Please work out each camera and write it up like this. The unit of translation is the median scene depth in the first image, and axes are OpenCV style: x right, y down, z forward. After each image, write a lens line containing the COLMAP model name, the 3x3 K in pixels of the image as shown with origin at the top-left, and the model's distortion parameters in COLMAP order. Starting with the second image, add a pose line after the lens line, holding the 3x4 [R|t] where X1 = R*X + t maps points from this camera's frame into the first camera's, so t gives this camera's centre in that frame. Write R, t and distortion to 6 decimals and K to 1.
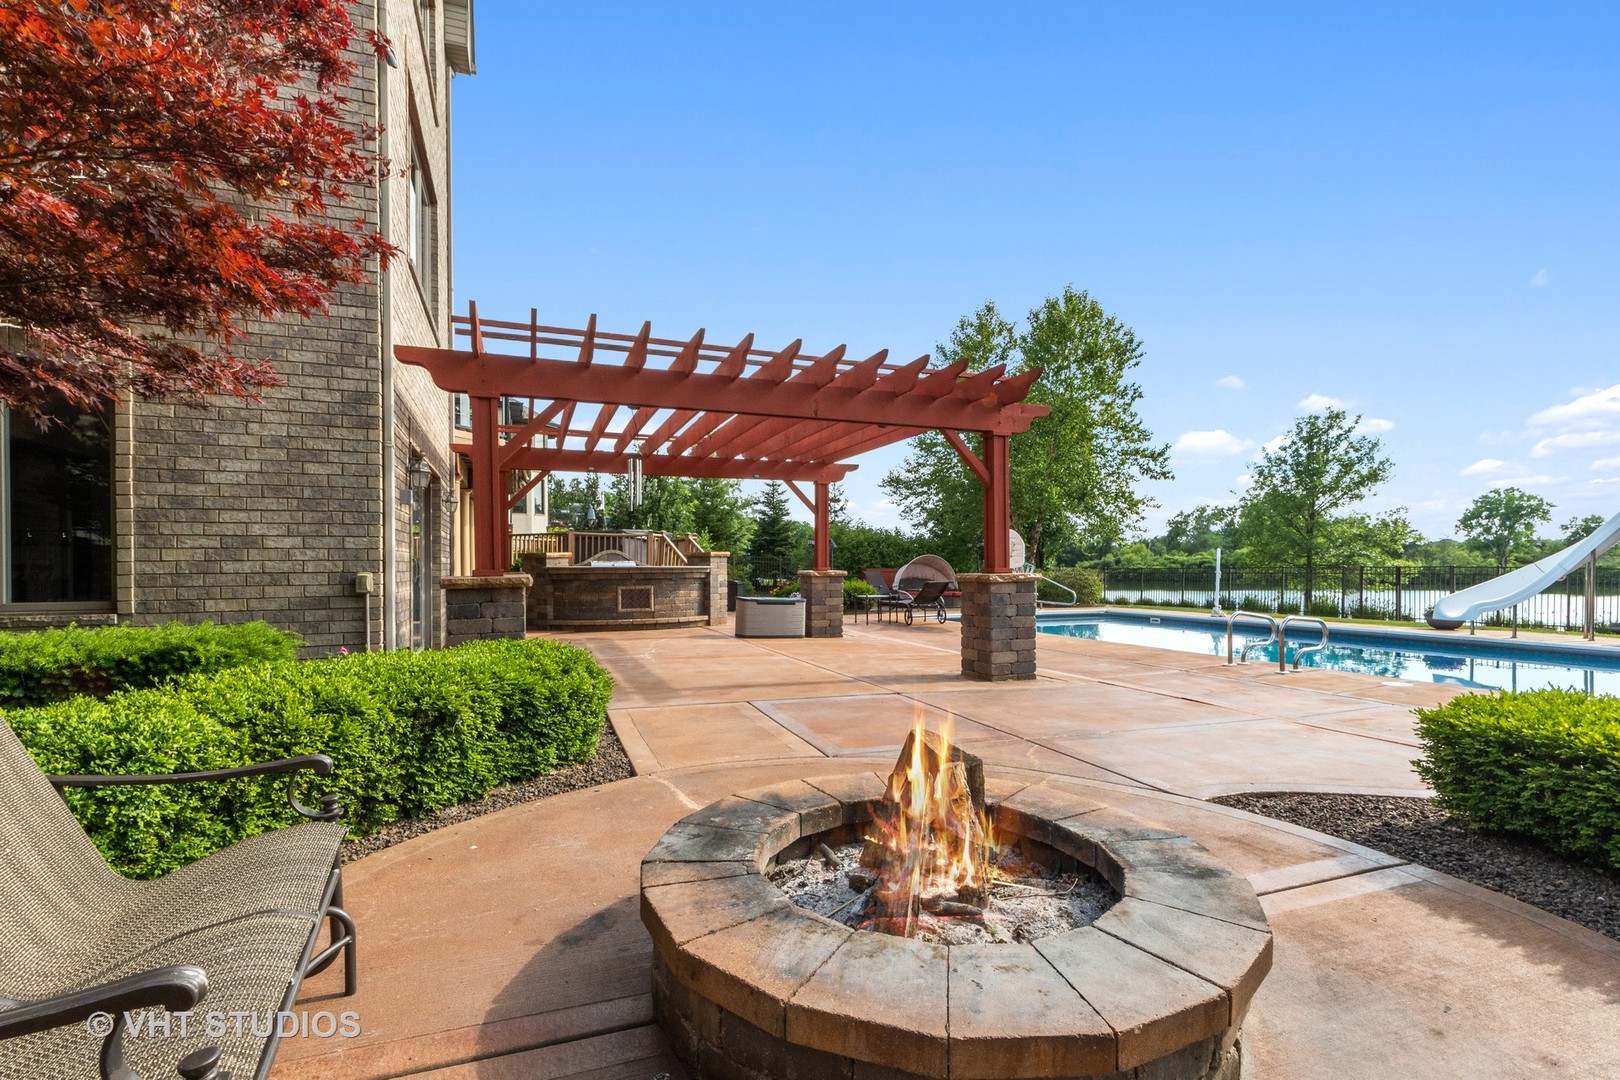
lens RADIAL K [[733.8, 0, 815.0], [0, 733.8, 573.6], [0, 0, 1]] dist [-0.003593, -0.000710]
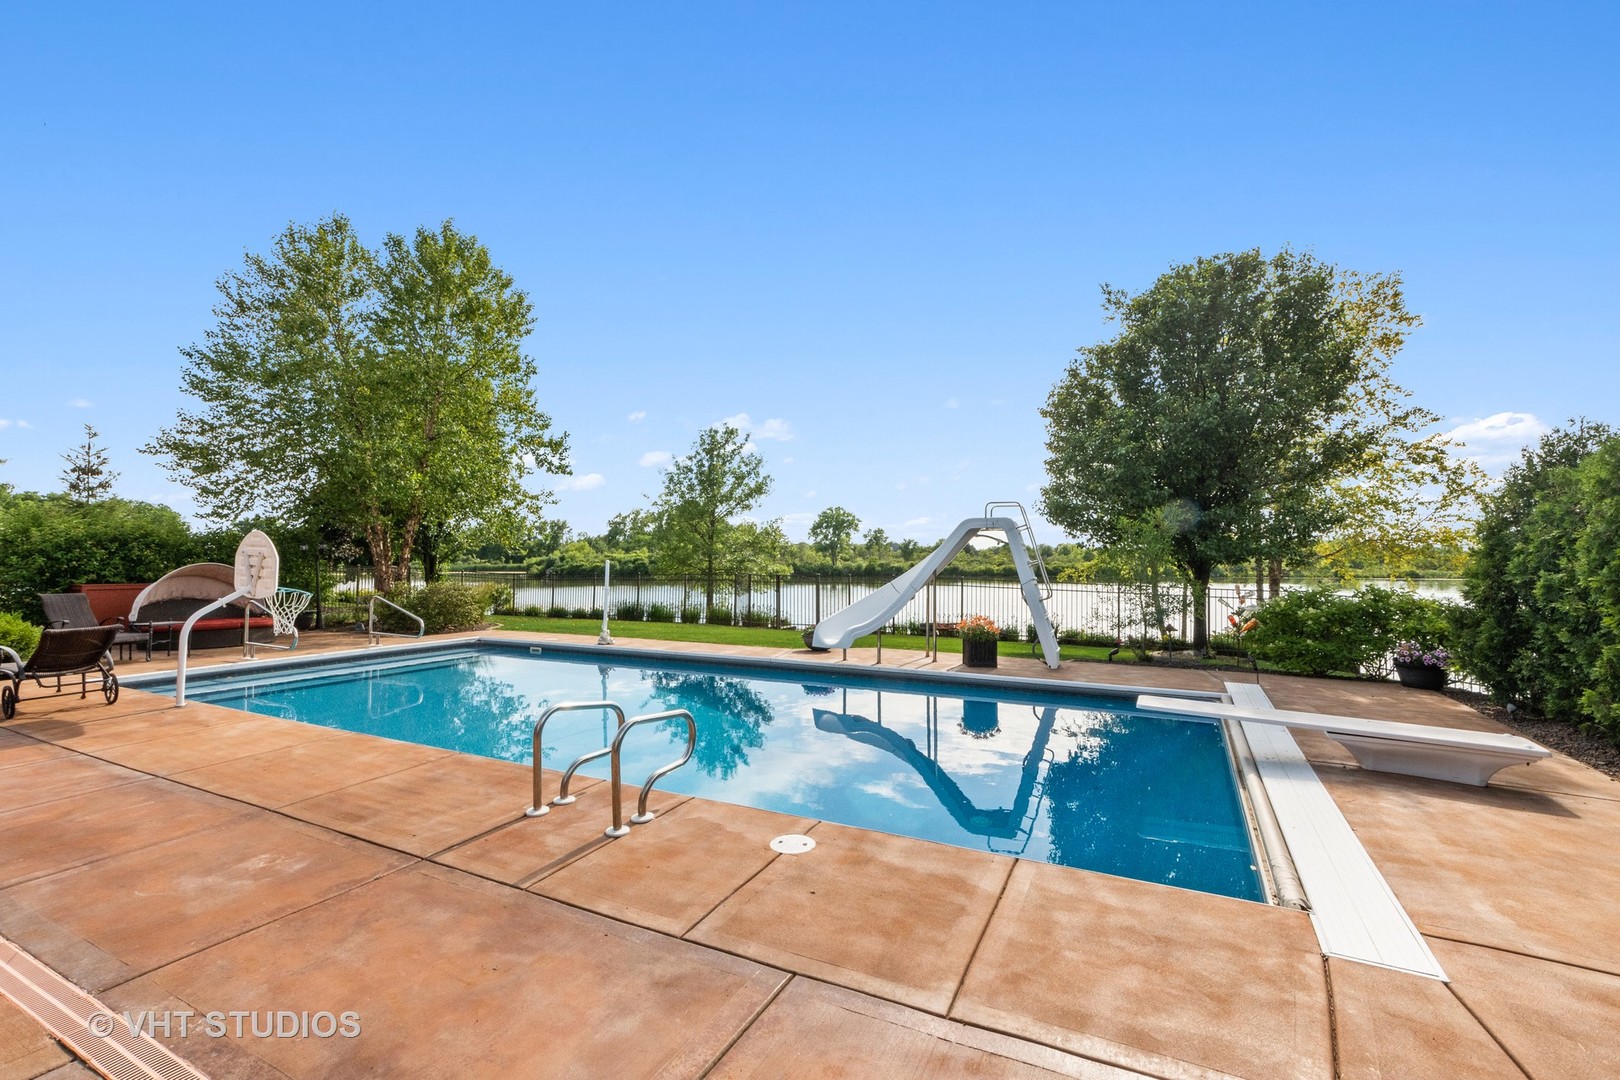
lens RADIAL K [[708.0, 0, 803.9], [0, 708.0, 537.4], [0, 0, 1]] dist [-0.002035, -0.000399]
pose [[0.755580, 0.023438, 0.654637, 0.132840], [0.005709, 0.999086, -0.042359, -0.016809], [-0.655032, 0.035743, 0.754756, 0.172507]]
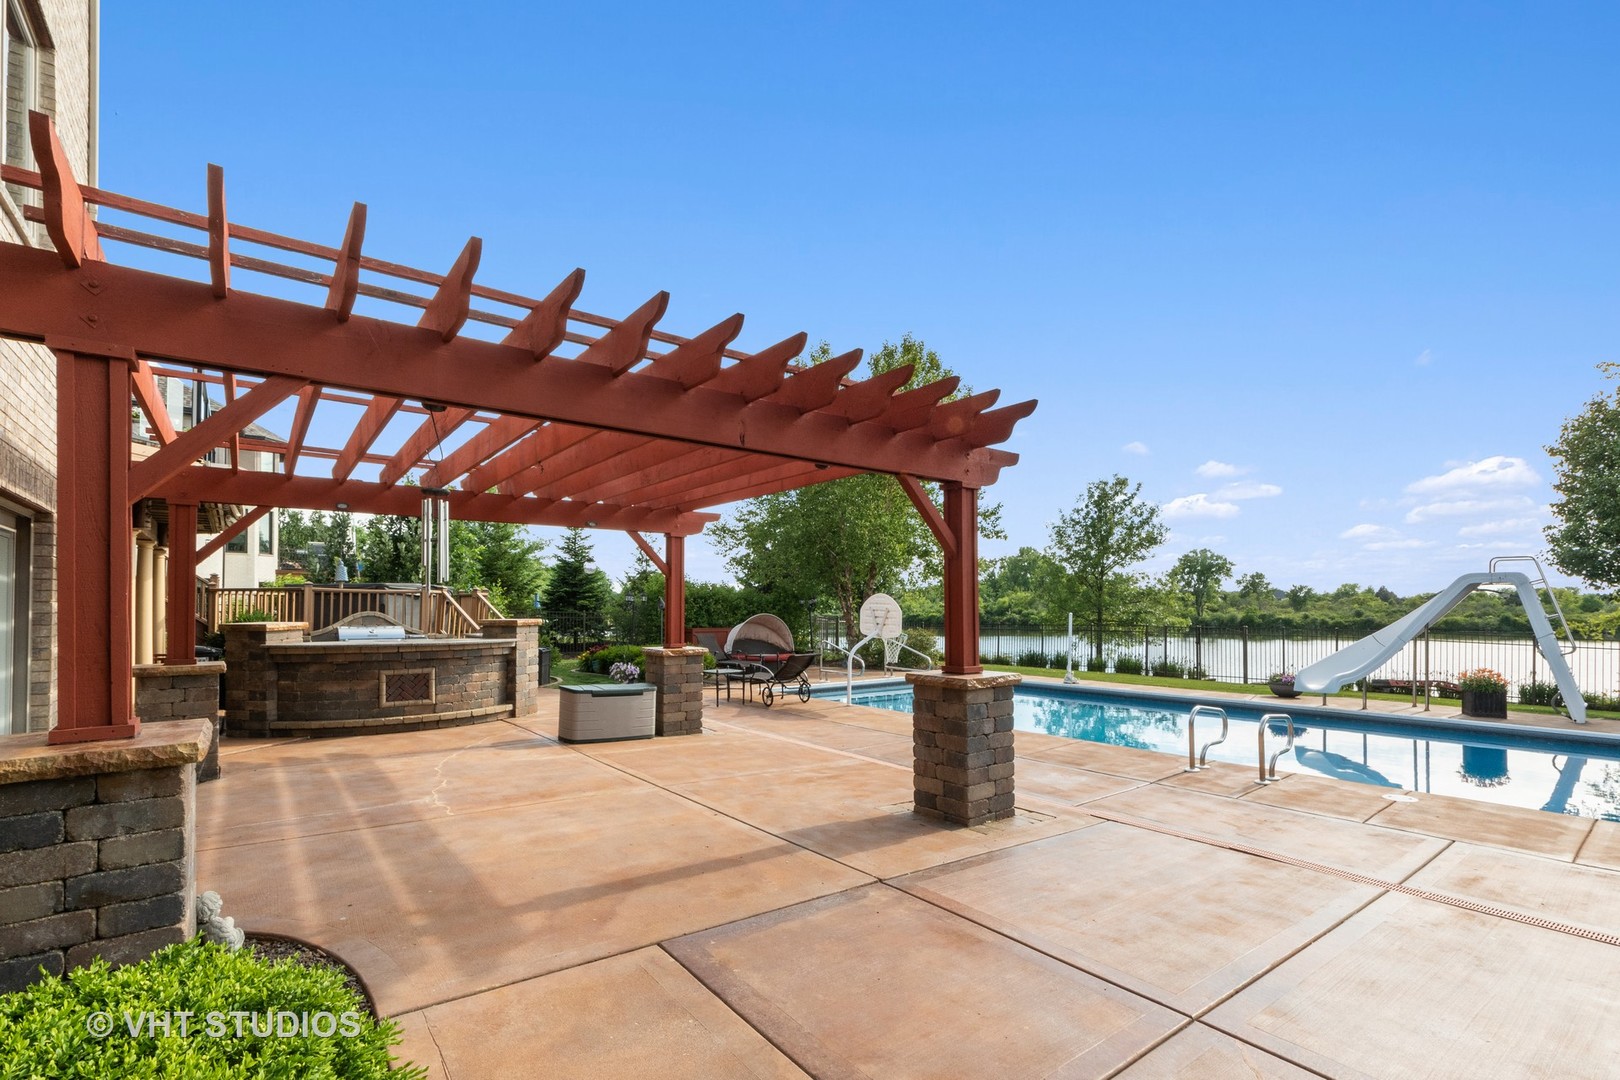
lens RADIAL K [[735.7, 0, 811.2], [0, 735.7, 601.0], [0, 0, 1]] dist [-0.009699, 0.000931]
pose [[0.961345, 0.007144, 0.275252, -0.033617], [-0.000692, 0.999723, -0.023531, -0.017936], [-0.275344, 0.022431, 0.961084, 0.105114]]
